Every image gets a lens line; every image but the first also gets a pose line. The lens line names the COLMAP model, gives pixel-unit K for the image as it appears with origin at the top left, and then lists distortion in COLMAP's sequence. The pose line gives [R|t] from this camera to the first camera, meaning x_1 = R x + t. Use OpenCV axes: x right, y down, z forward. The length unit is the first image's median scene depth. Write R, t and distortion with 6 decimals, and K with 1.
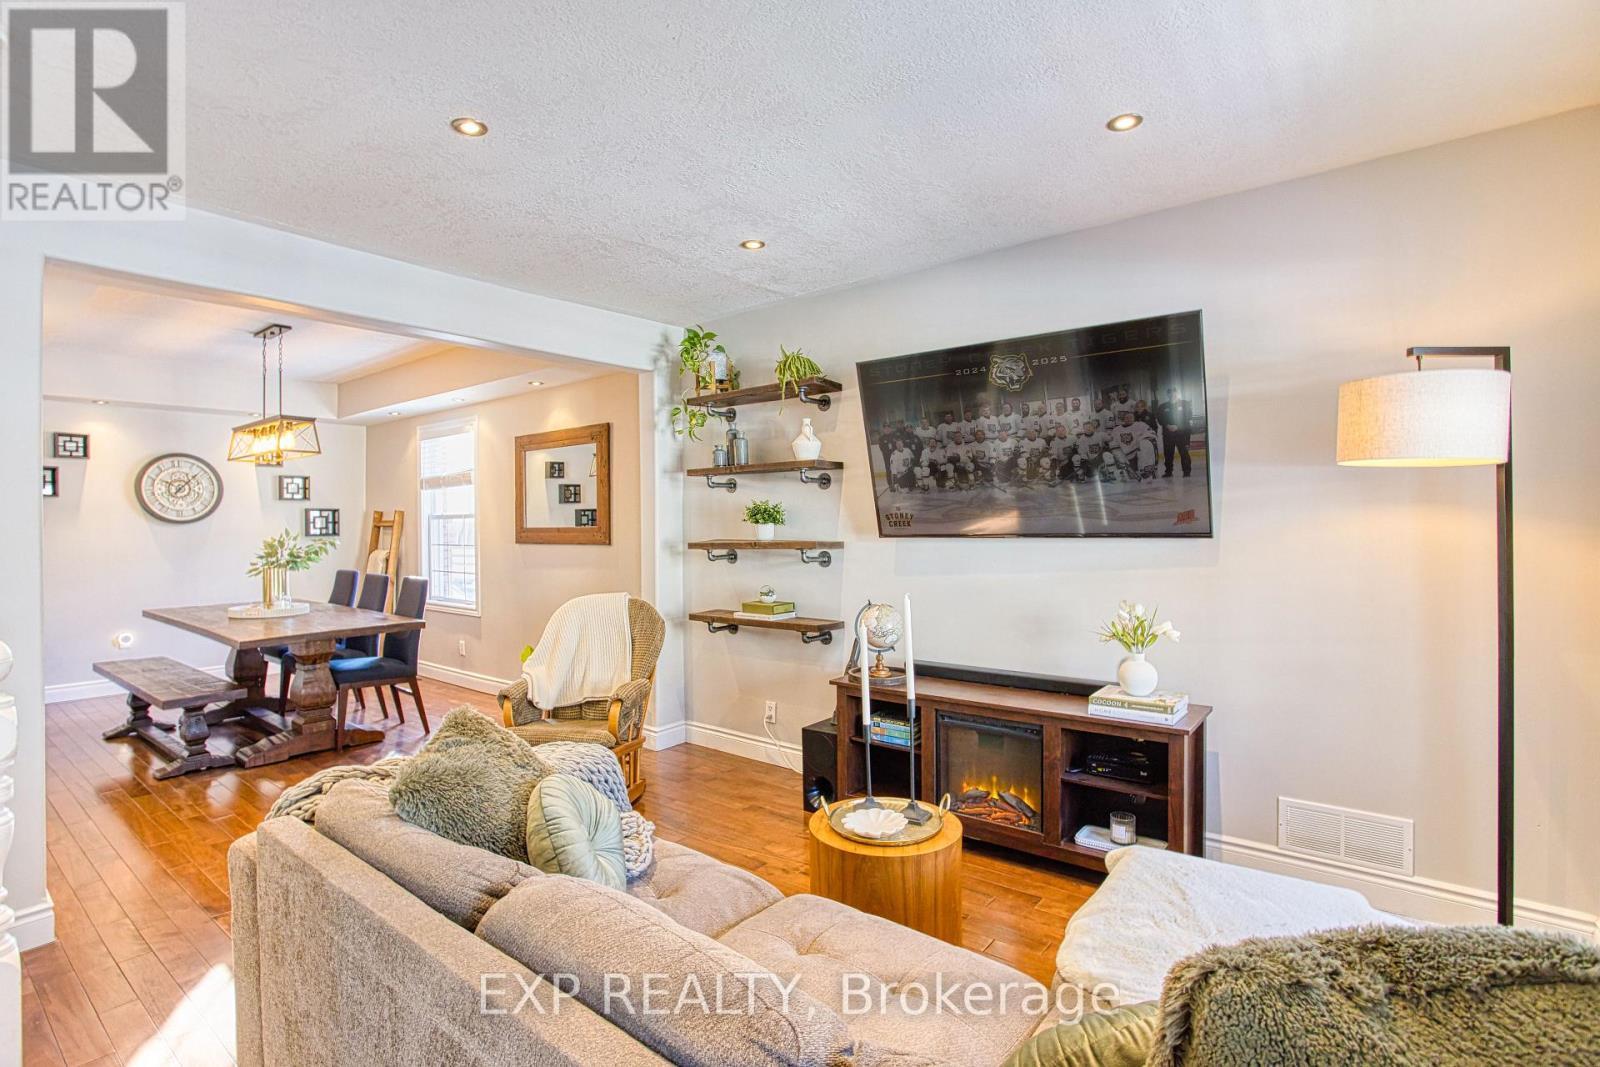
lens RADIAL K [[770.0, 0, 795.6], [0, 770.0, 530.8], [0, 0, 1]] dist [-0.056117, 0.024234]
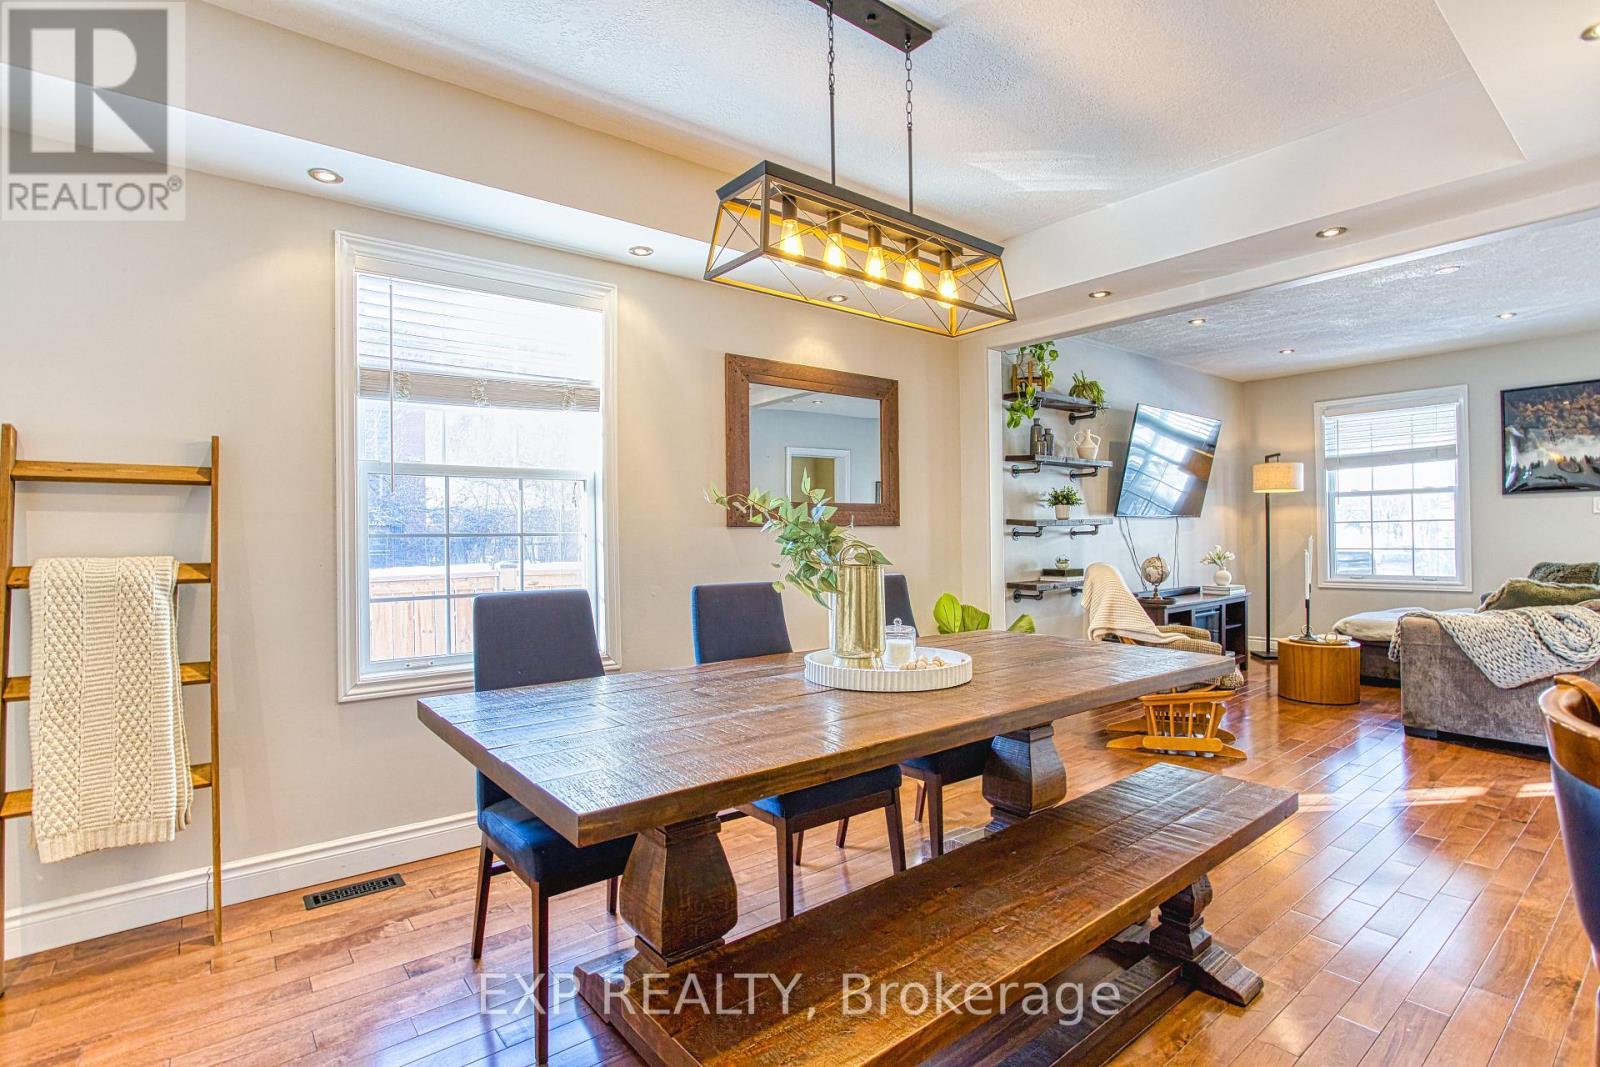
lens RADIAL K [[770.0, 0, 795.6], [0, 770.0, 530.8], [0, 0, 1]] dist [-0.056117, 0.024234]
pose [[0.228399, 0.009747, 0.973519, -1.442100], [0.017458, 0.999748, -0.014105, 0.044651], [-0.973411, 0.020217, 0.228171, 1.218211]]
